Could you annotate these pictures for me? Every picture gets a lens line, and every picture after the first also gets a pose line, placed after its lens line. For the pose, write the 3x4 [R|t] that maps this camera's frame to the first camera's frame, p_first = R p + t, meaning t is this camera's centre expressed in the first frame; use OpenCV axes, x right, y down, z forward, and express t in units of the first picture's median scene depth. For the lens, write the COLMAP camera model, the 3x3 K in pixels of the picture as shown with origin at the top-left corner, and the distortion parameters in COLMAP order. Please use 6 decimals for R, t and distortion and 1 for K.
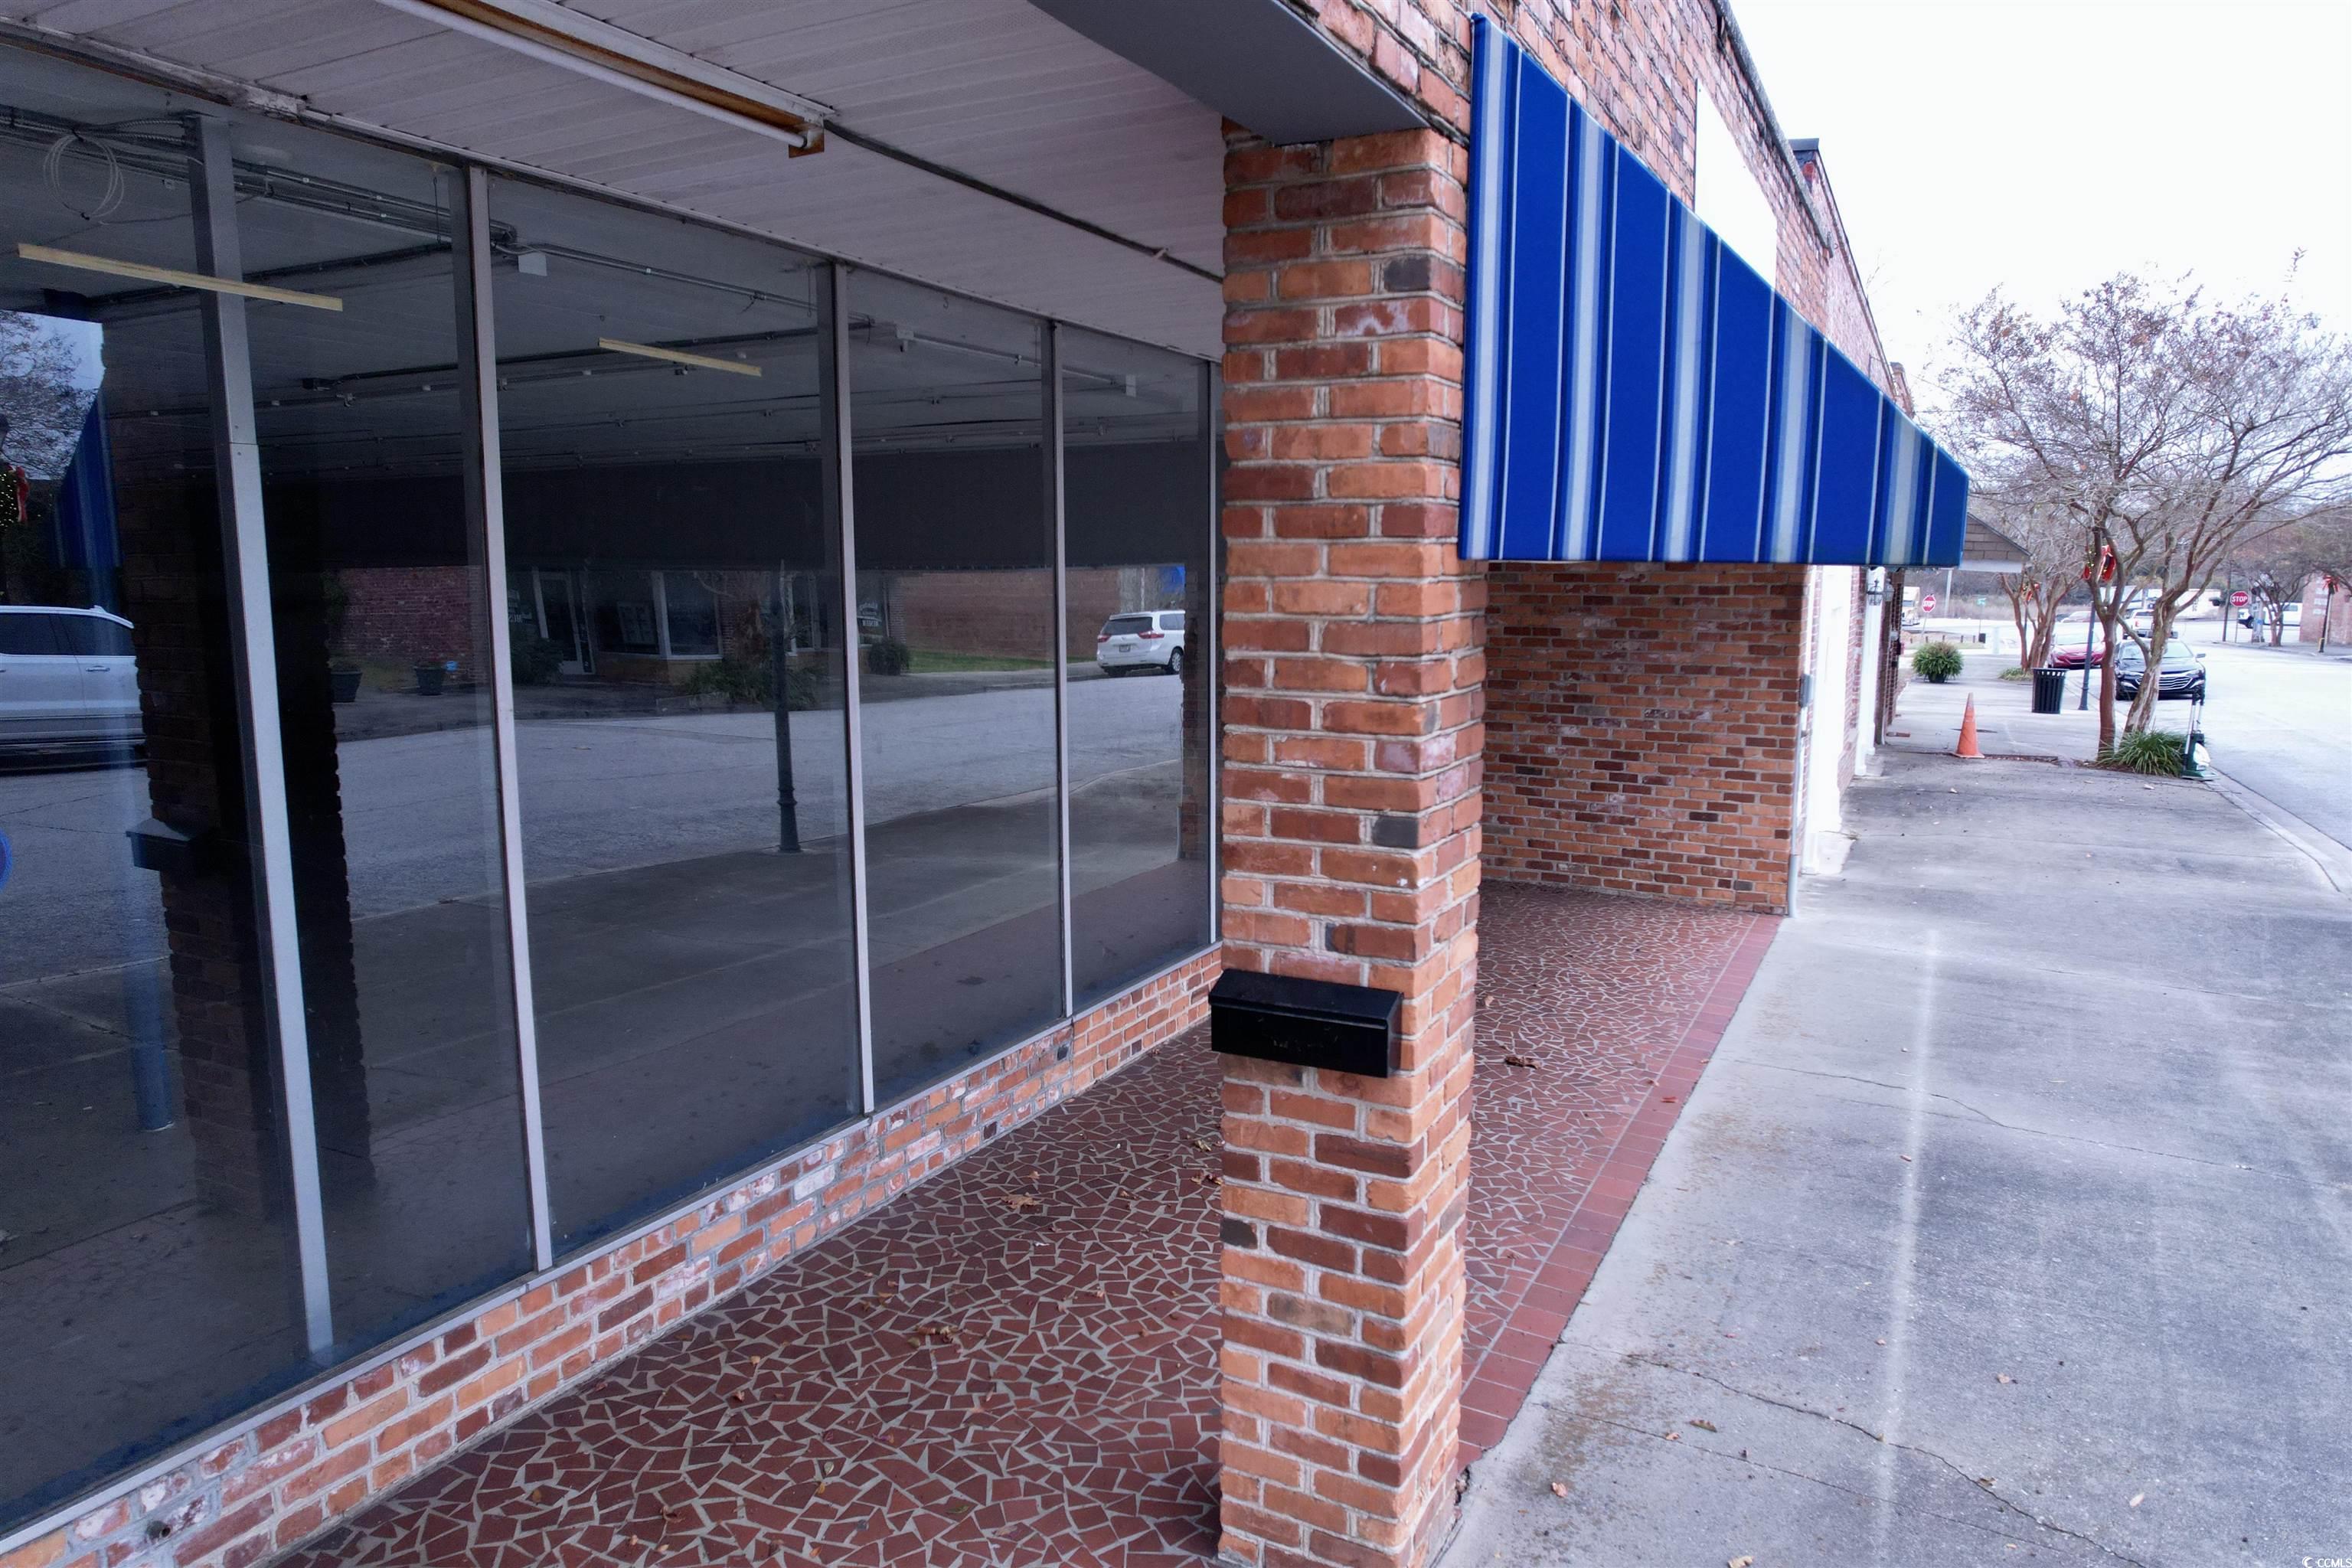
lens RADIAL K [[1499.4, 0, 1176.0], [0, 1499.4, 784.0], [0, 0, 1]] dist [-0.084862, 0.082231]
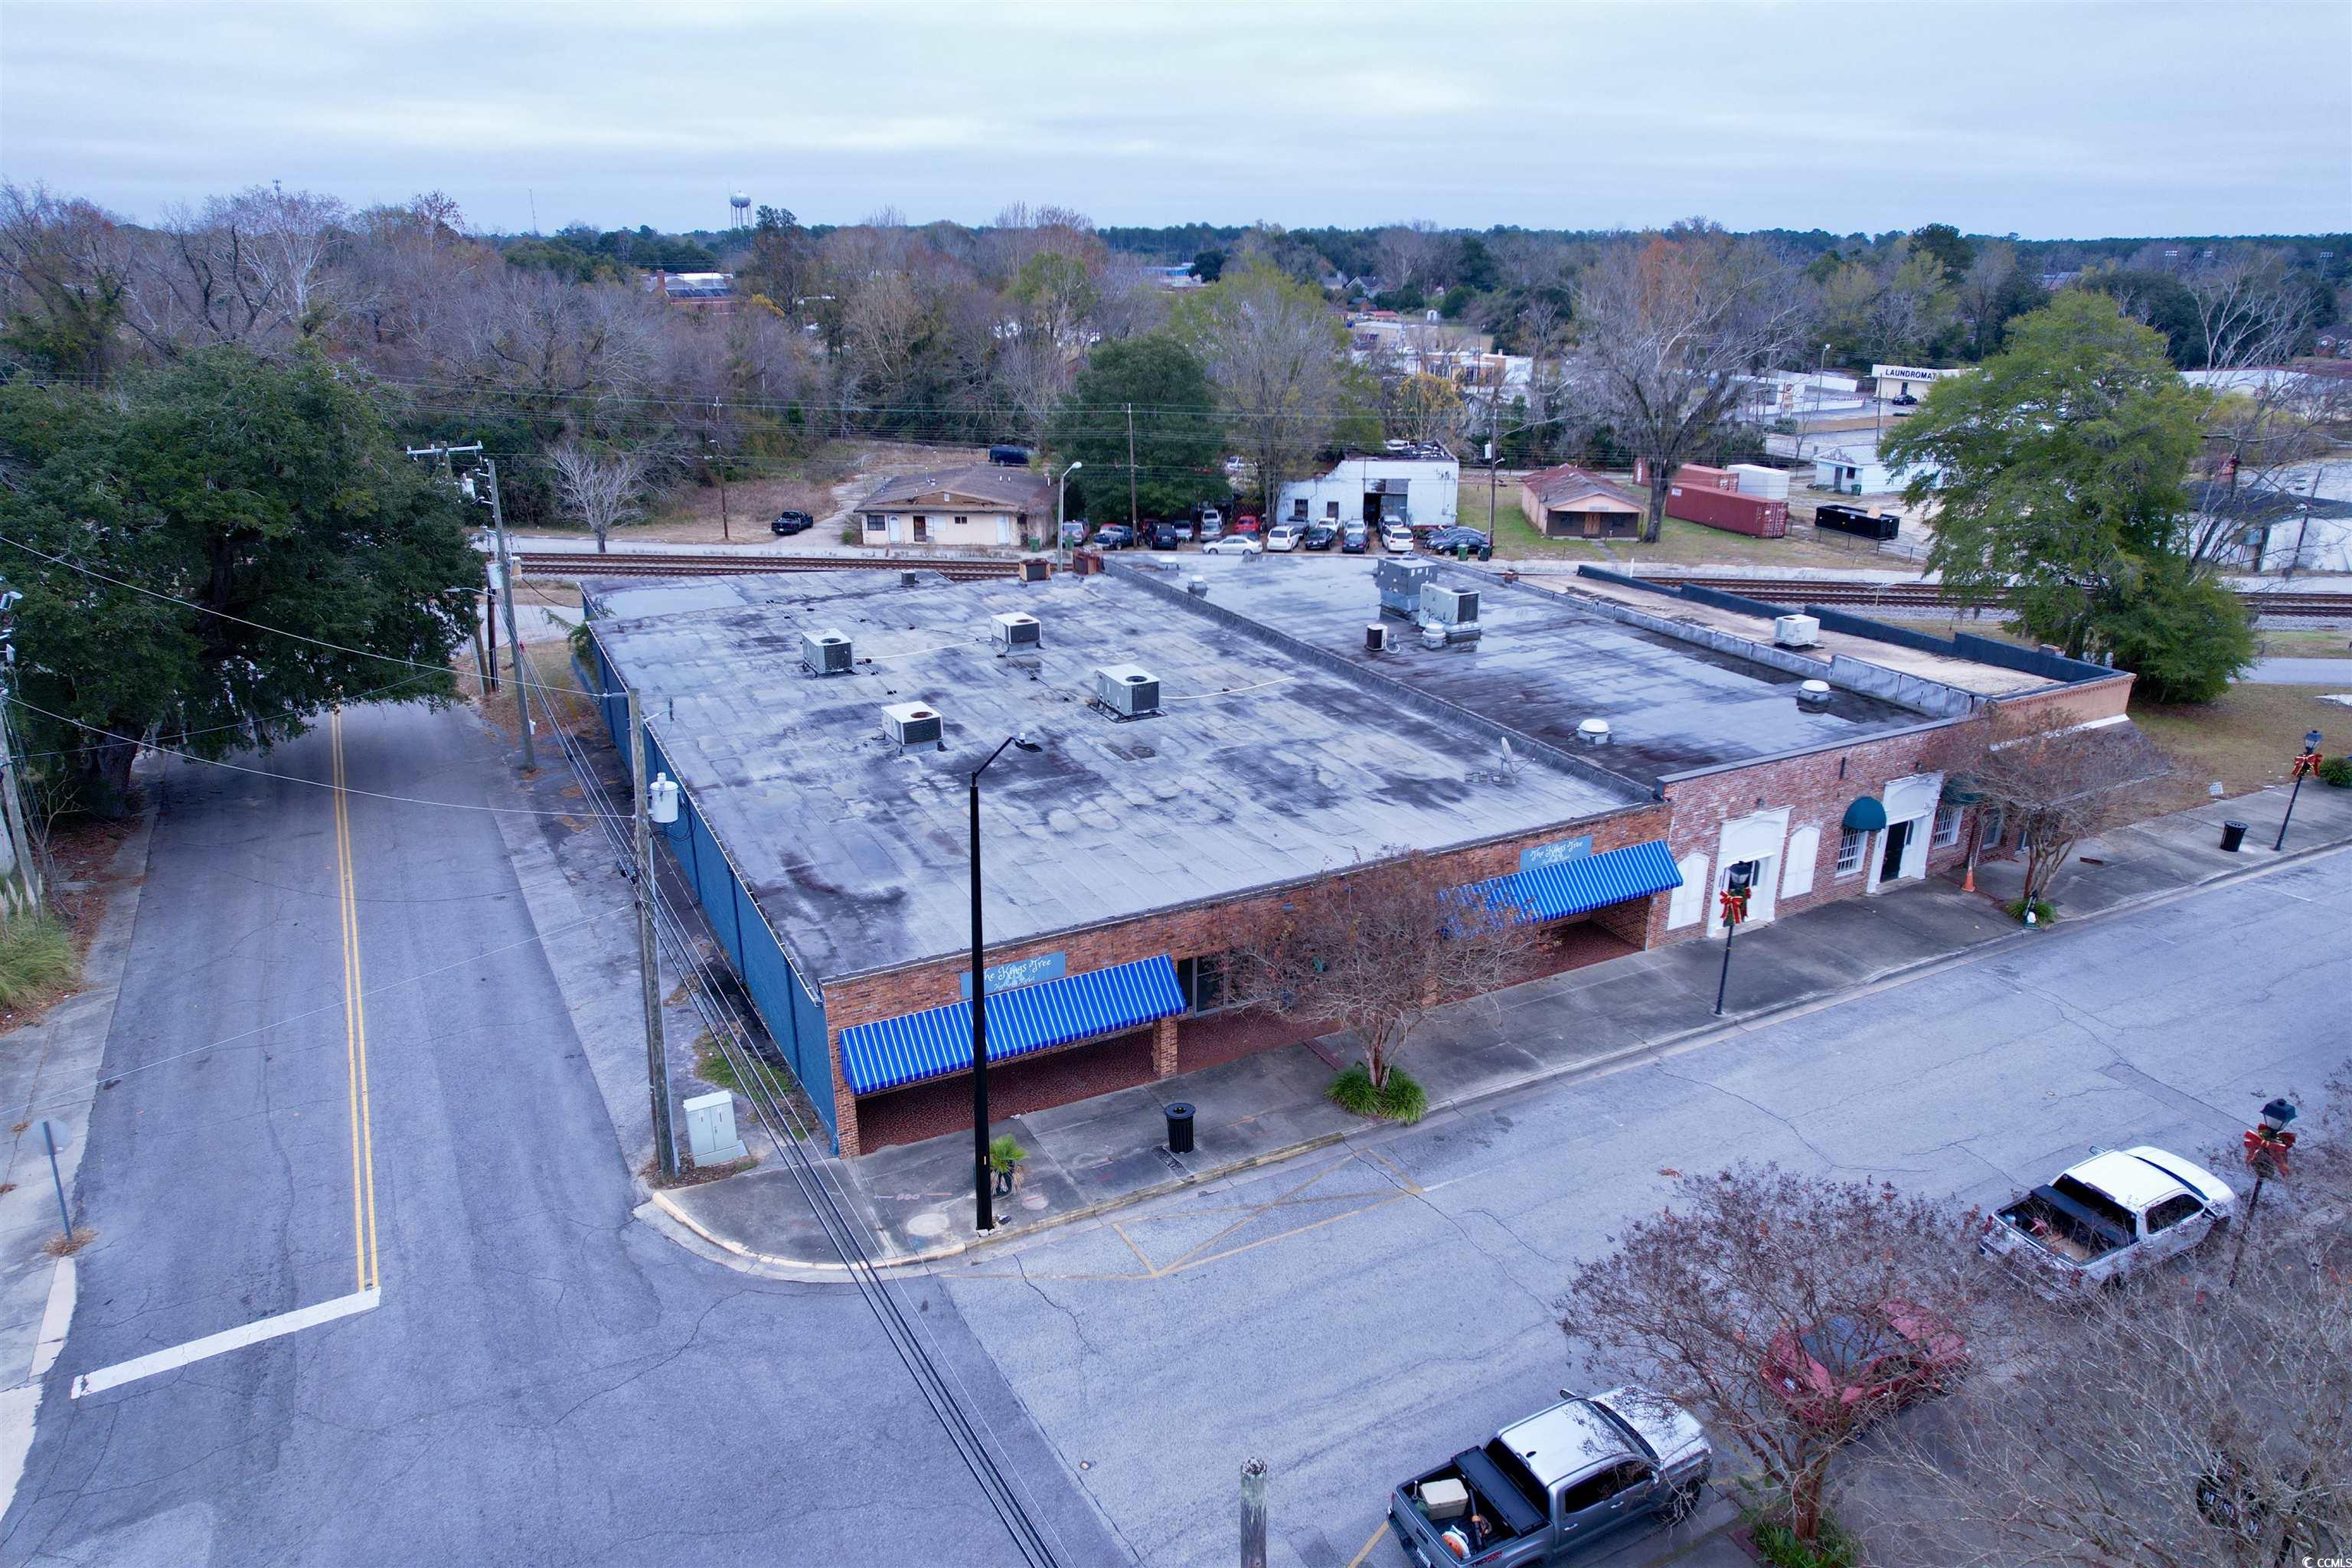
lens RADIAL K [[1482.4, 0, 1176.0], [0, 1482.4, 784.0], [0, 0, 1]] dist [-0.037663, 0.000475]
pose [[0.815280, 0.197927, -0.544191, 2.222902], [-0.081173, 0.969555, 0.231026, -1.814280], [0.573349, -0.144177, 0.806525, -4.545976]]
